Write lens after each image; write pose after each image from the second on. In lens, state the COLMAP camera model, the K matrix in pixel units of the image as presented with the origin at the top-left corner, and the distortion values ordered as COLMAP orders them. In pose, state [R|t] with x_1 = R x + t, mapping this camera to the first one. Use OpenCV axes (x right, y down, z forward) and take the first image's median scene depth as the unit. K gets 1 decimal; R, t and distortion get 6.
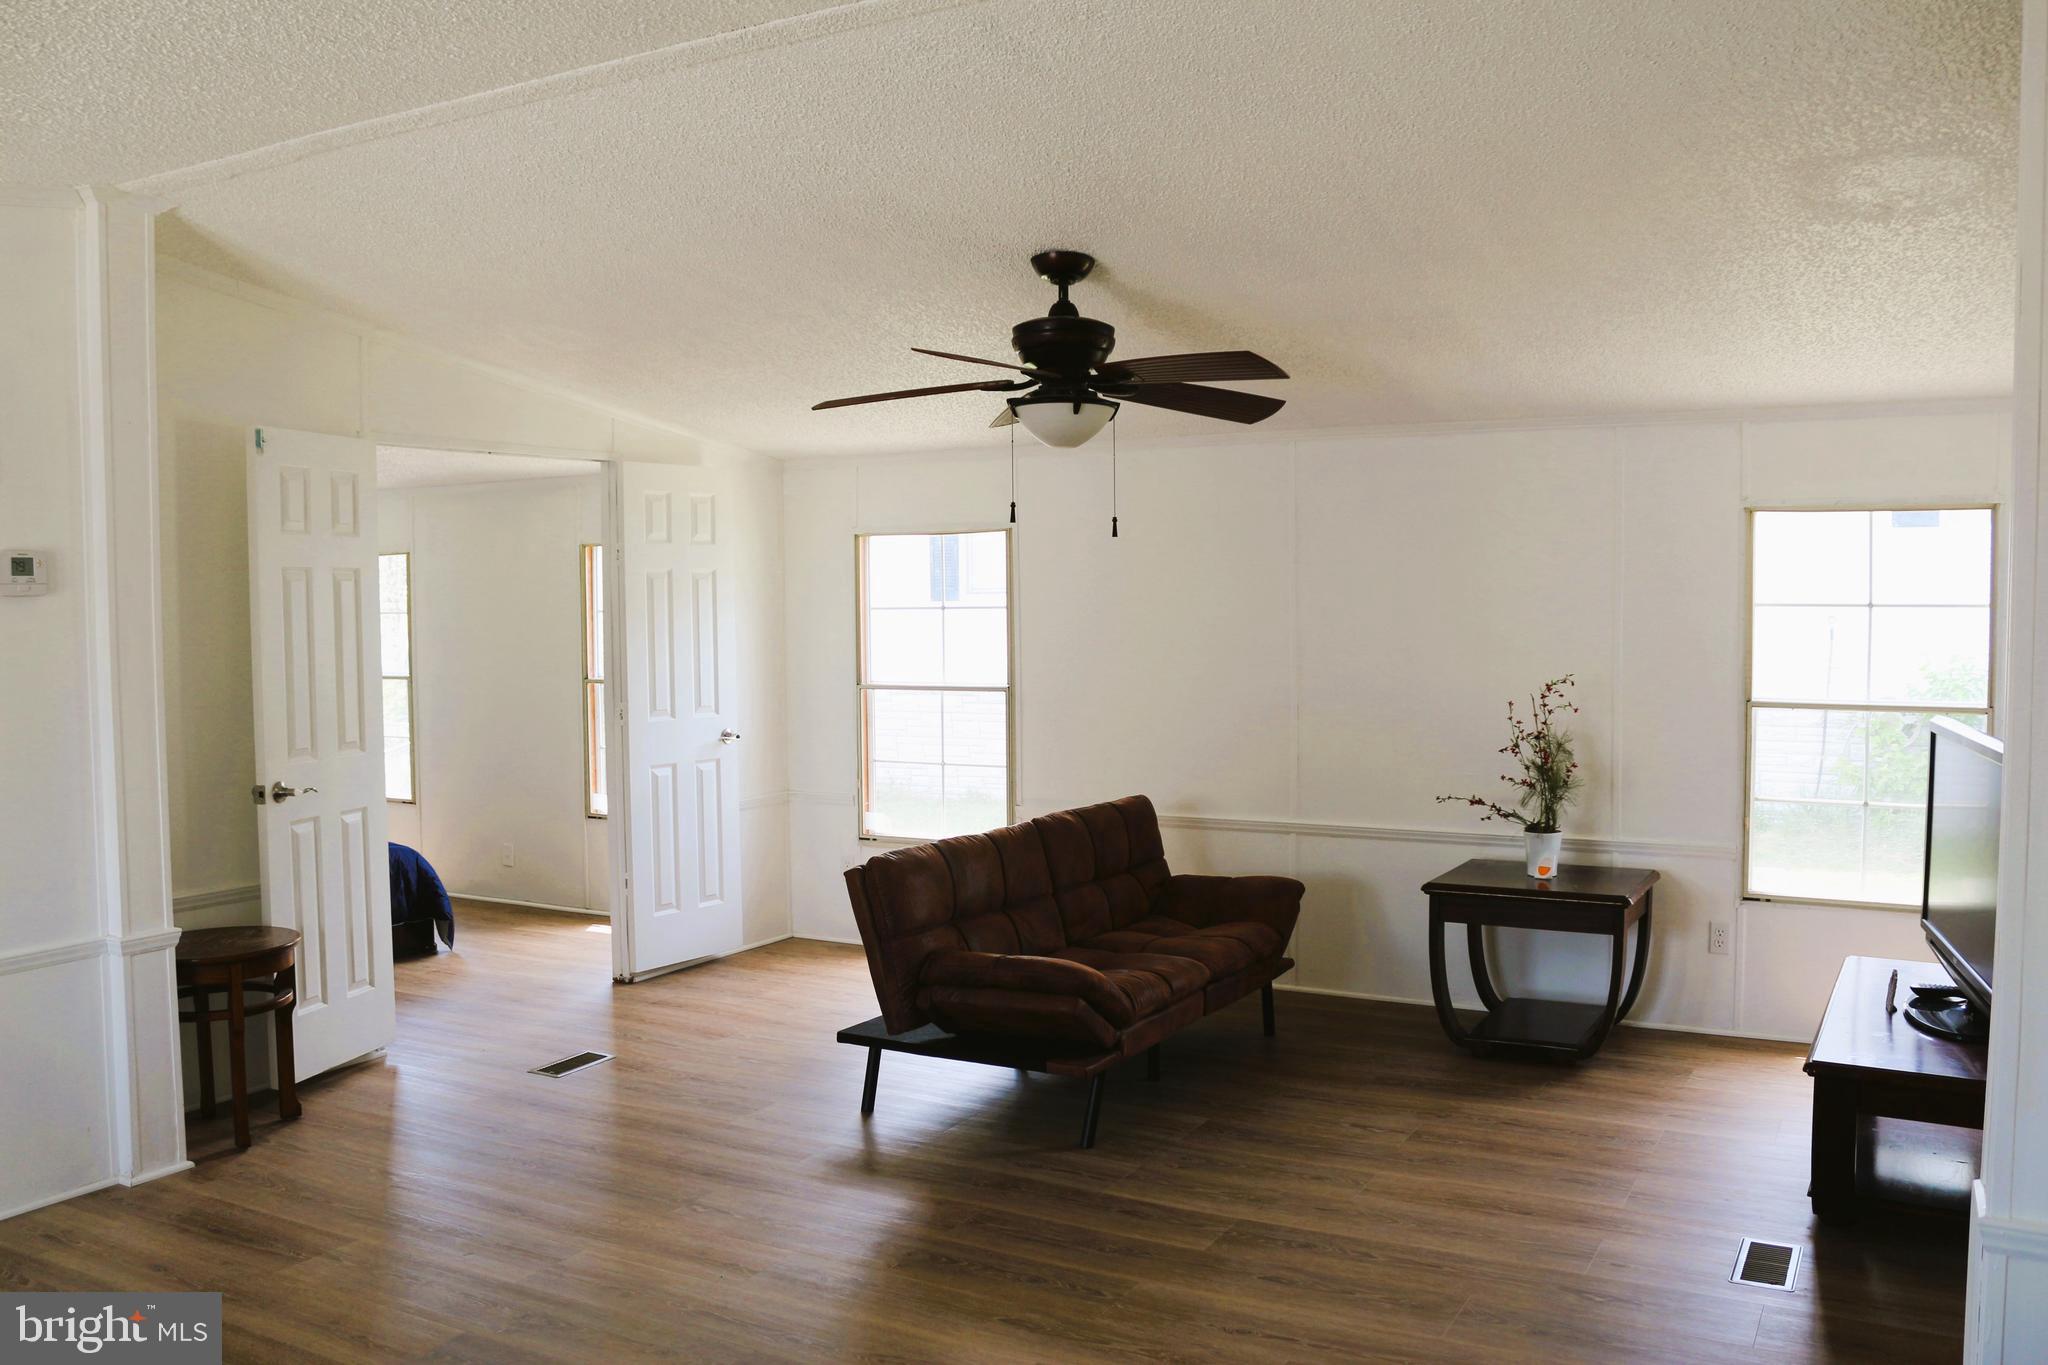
lens RADIAL K [[1700.8, 0, 1024.0], [0, 1700.8, 682.5], [0, 0, 1]] dist [-0.149492, 0.130525]
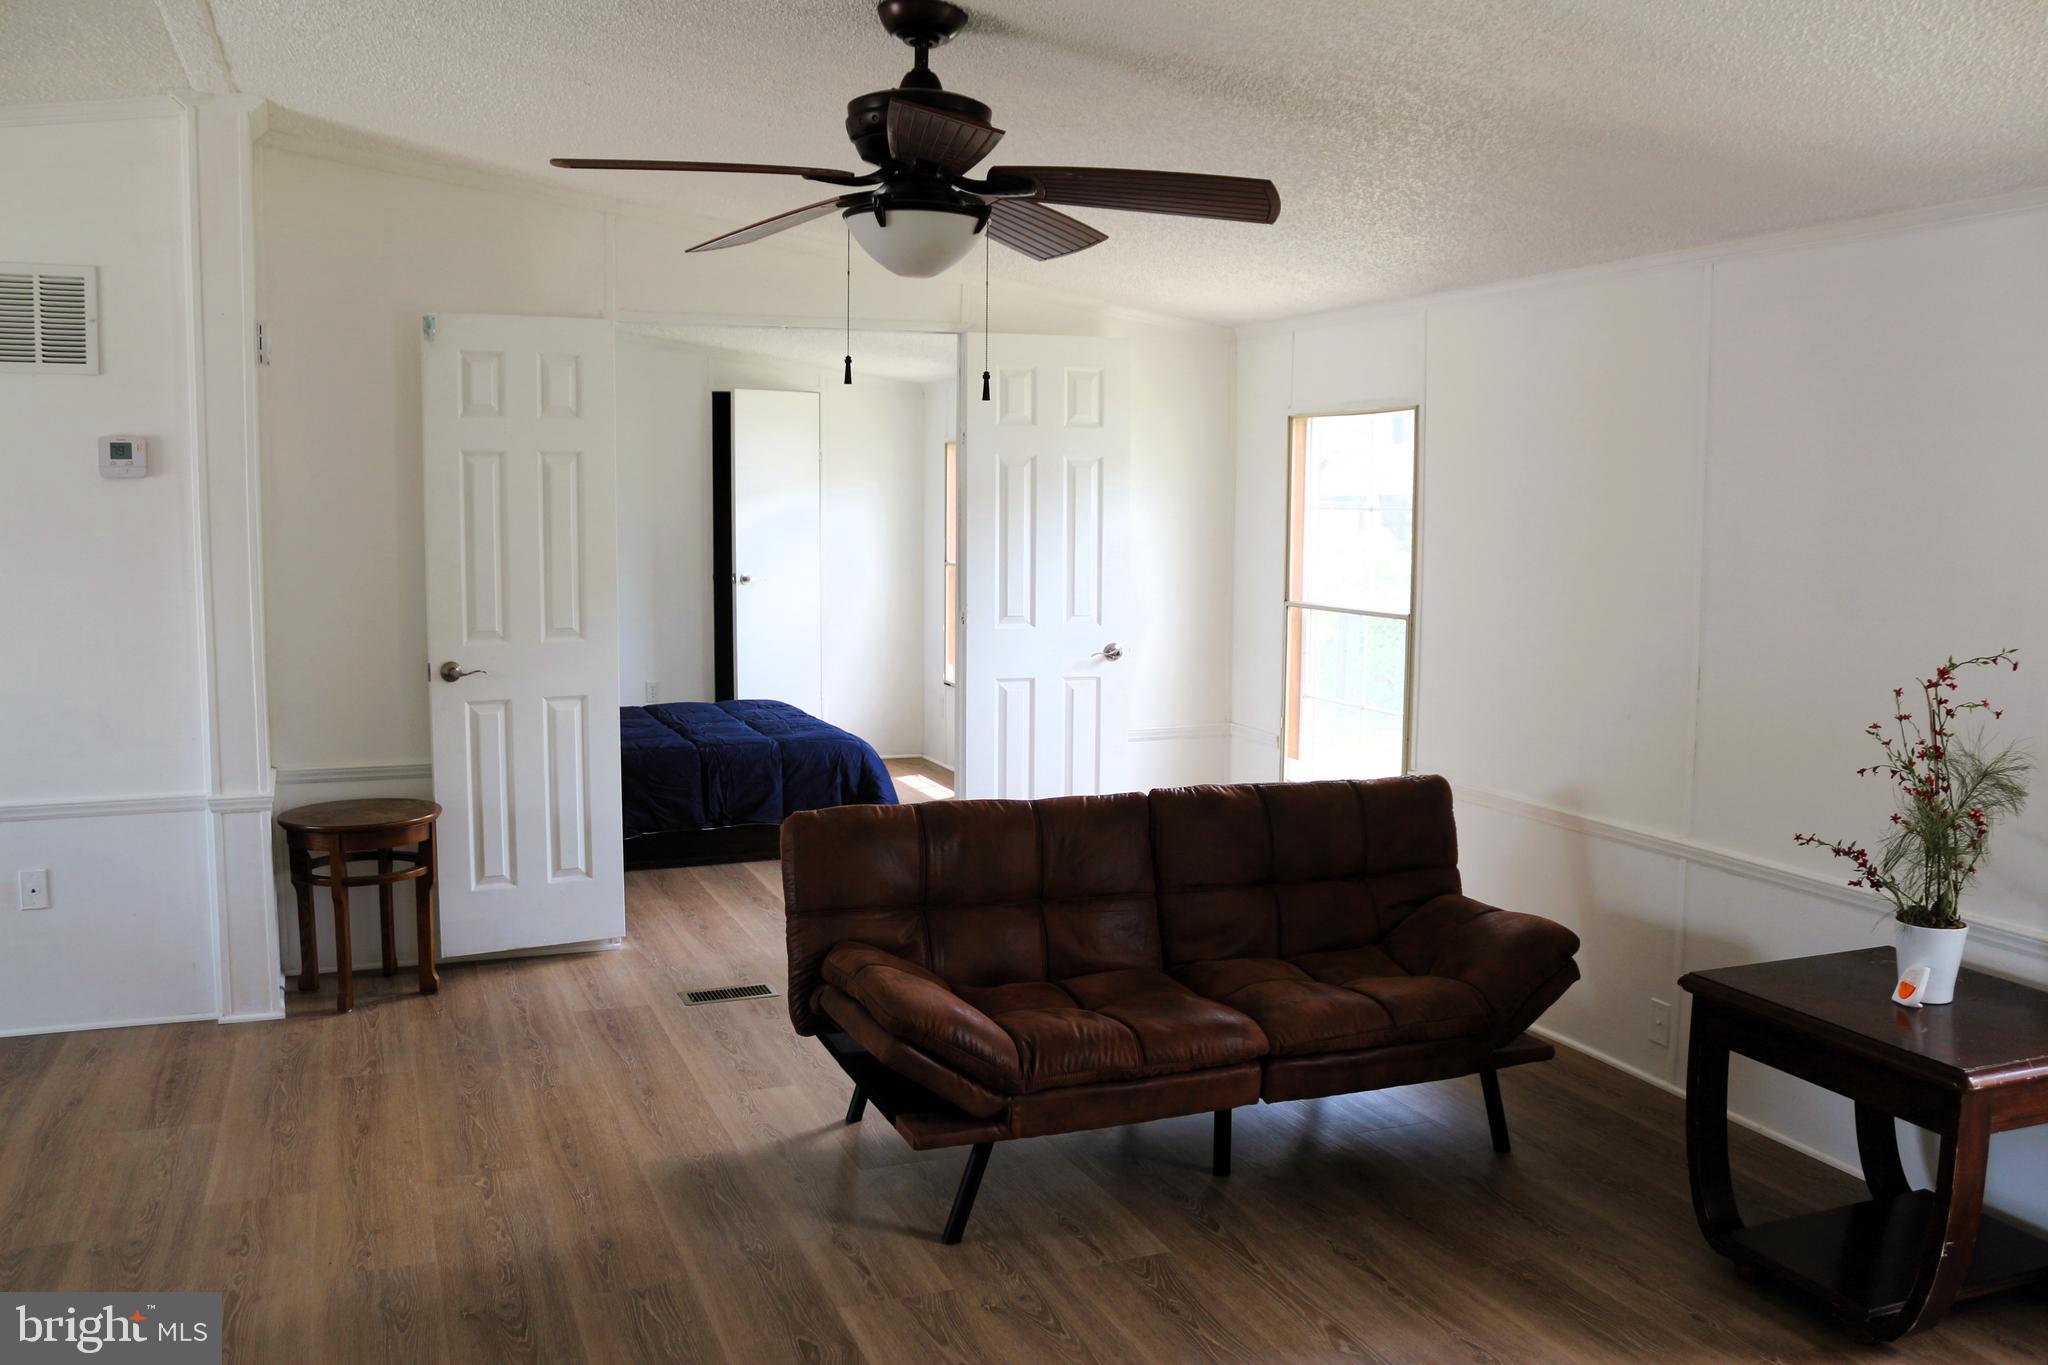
lens RADIAL K [[1700.8, 0, 1024.0], [0, 1700.8, 682.5], [0, 0, 1]] dist [-0.149492, 0.130525]
pose [[0.775787, 0.083374, -0.625463, 0.467092], [-0.046431, 0.996088, 0.075188, -0.022229], [0.629285, -0.029290, 0.776623, 0.427698]]
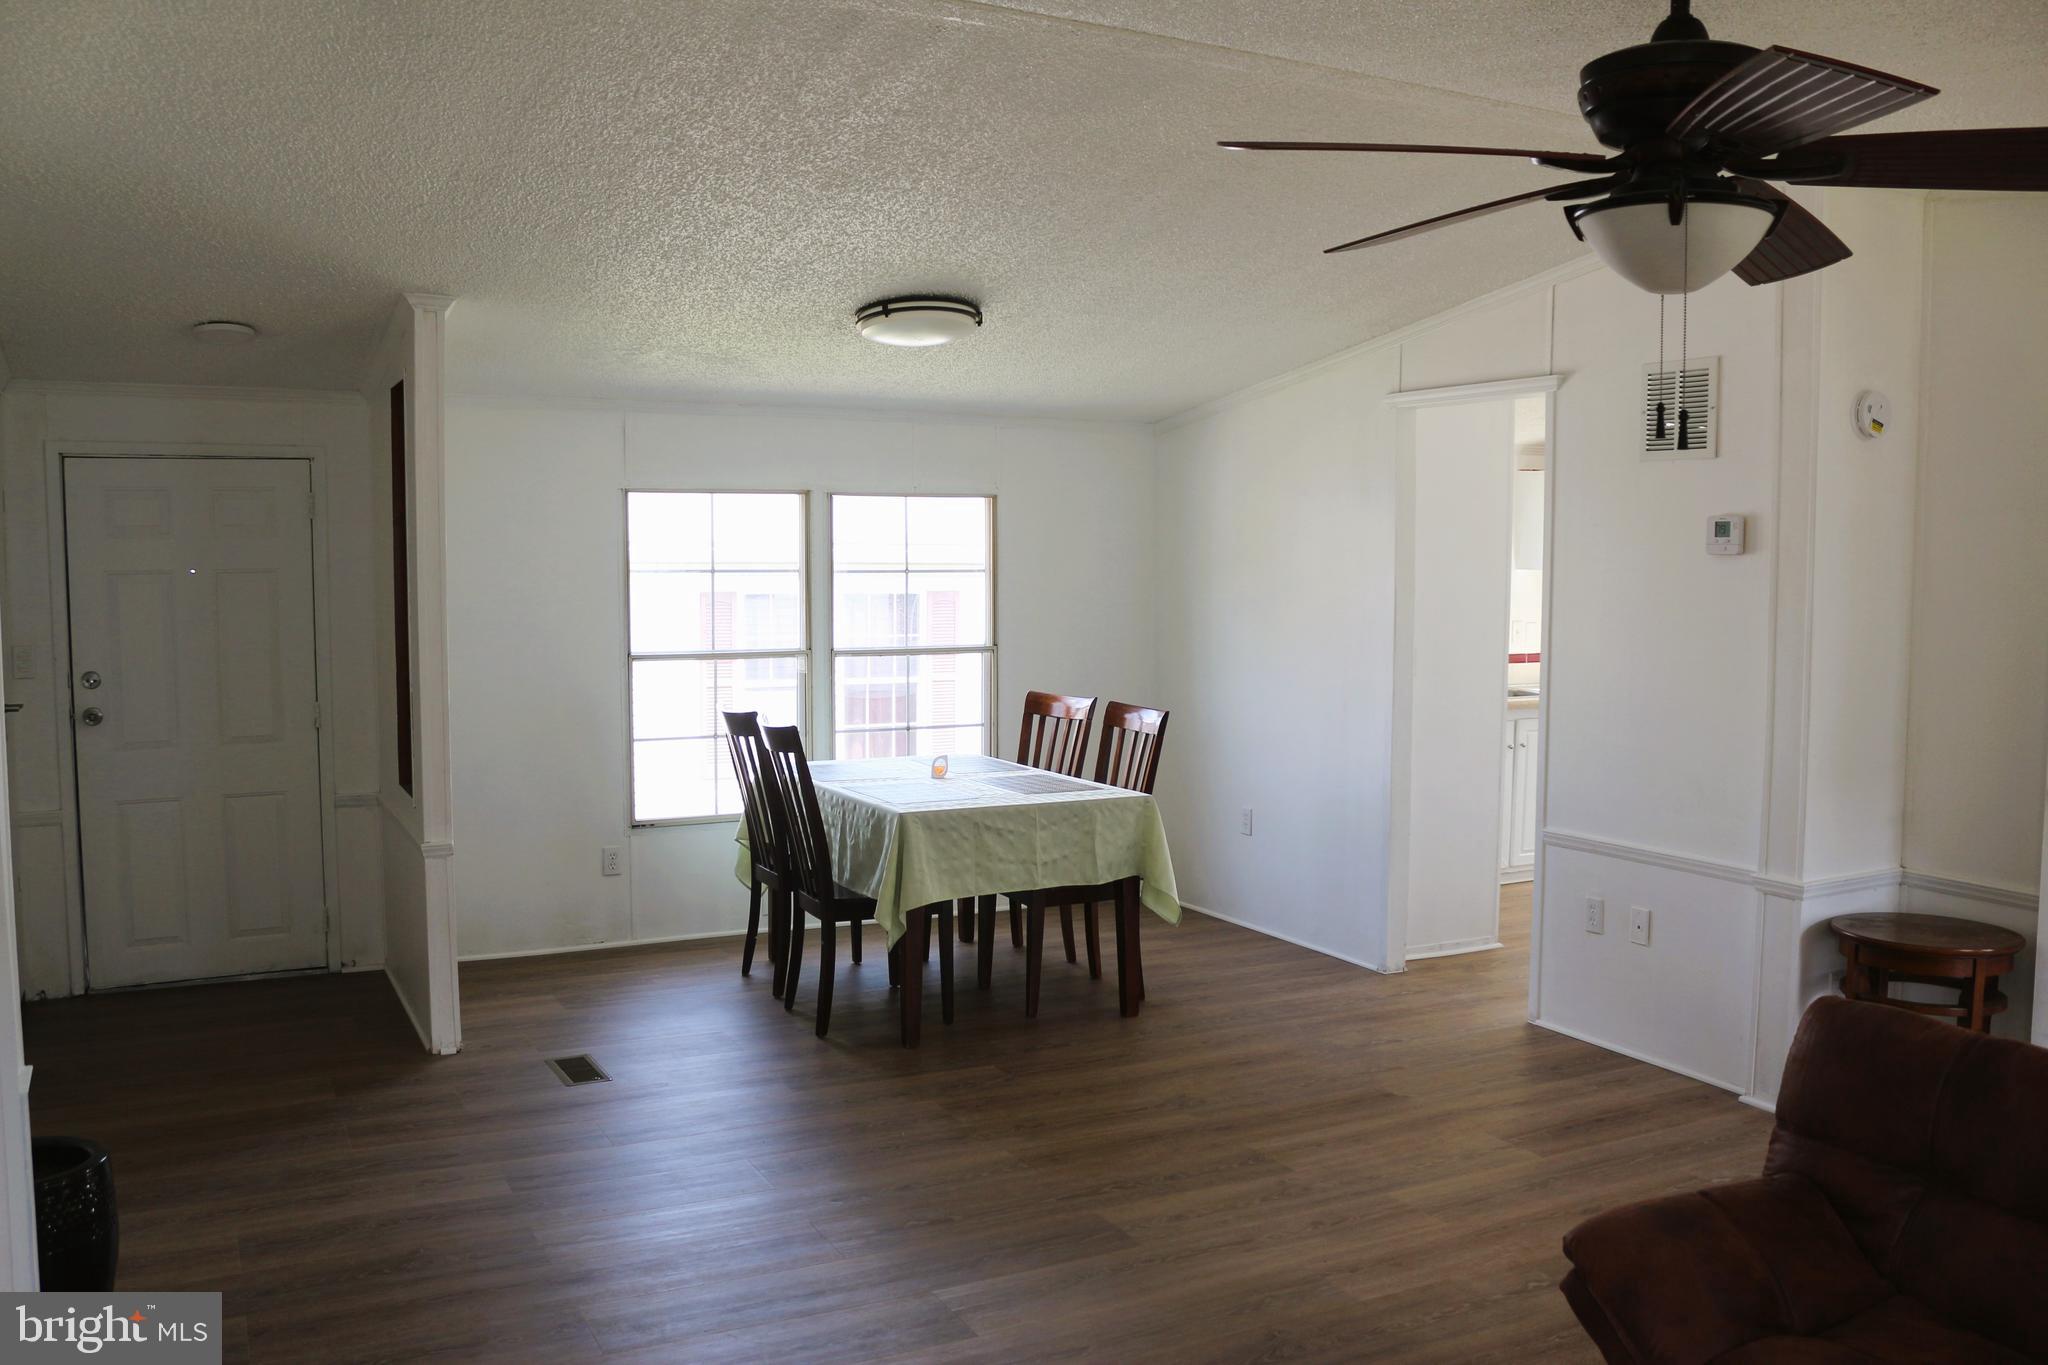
lens RADIAL K [[1692.8, 0, 1024.0], [0, 1692.8, 682.5], [0, 0, 1]] dist [-0.153479, 0.112704]
pose [[-0.552397, 0.067226, -0.830866, 0.524214], [-0.046416, 0.992716, 0.111181, -0.057766], [0.832288, 0.099982, -0.545253, 1.017268]]
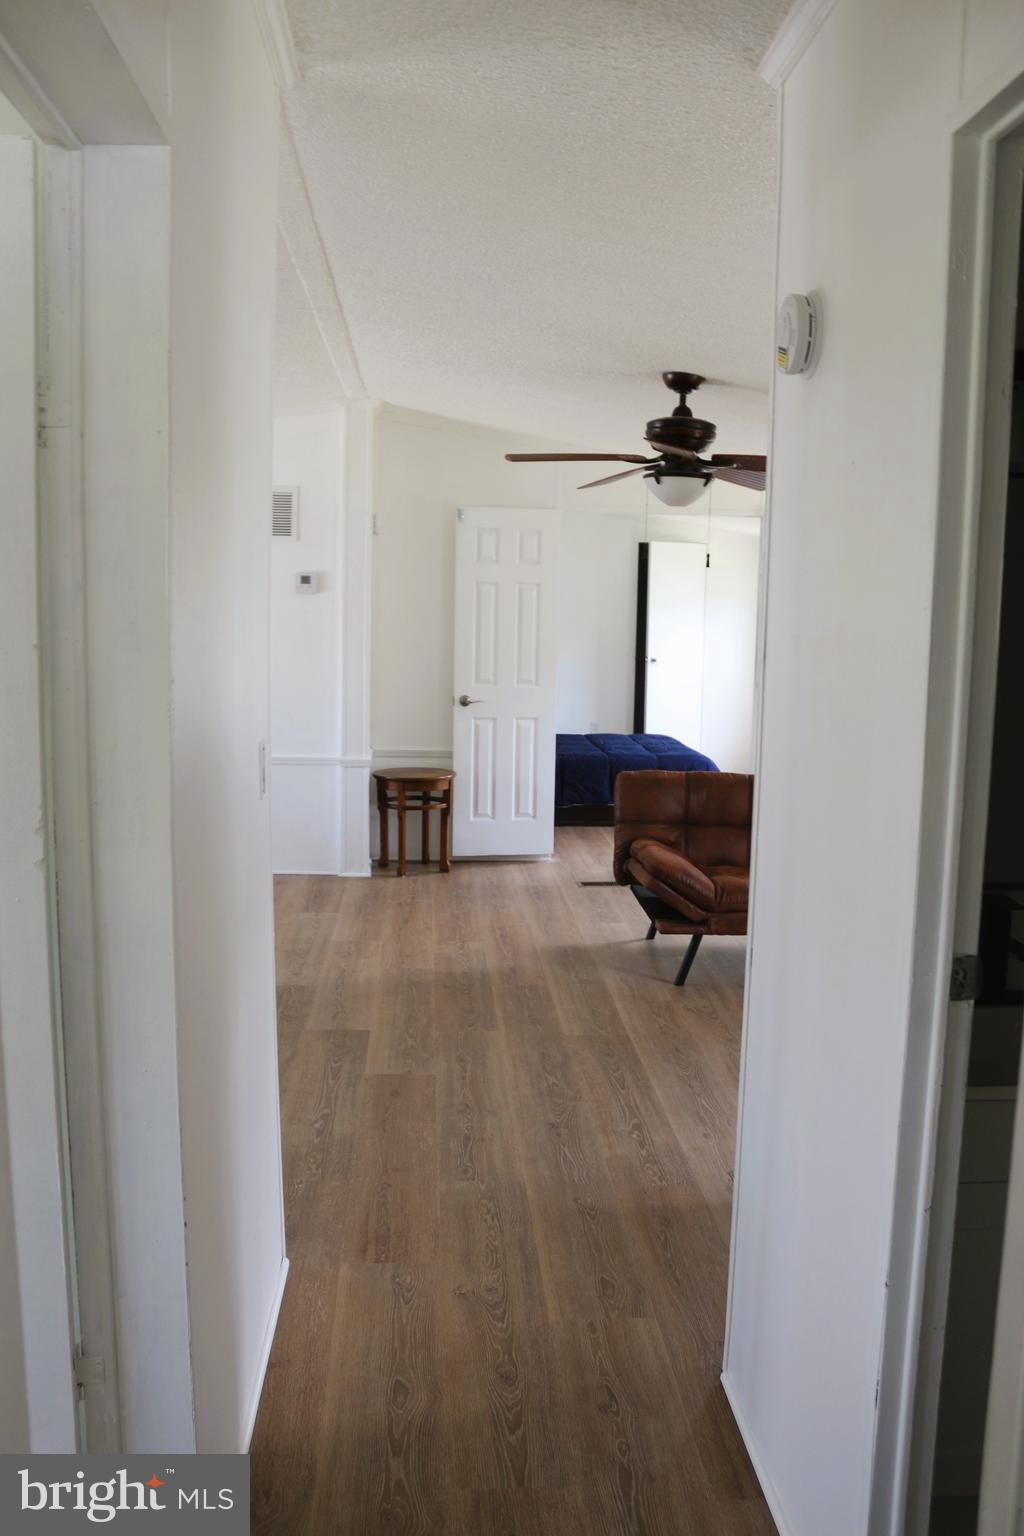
lens RADIAL K [[1280.6, 0, 512.0], [0, 1280.6, 768.0], [0, 0, 1]] dist [-0.140425, 0.005664]
pose [[0.542136, 0.129406, -0.830266, 0.802135], [-0.067939, 0.991586, 0.110188, -0.023398], [0.837540, -0.003329, 0.546367, 0.251535]]
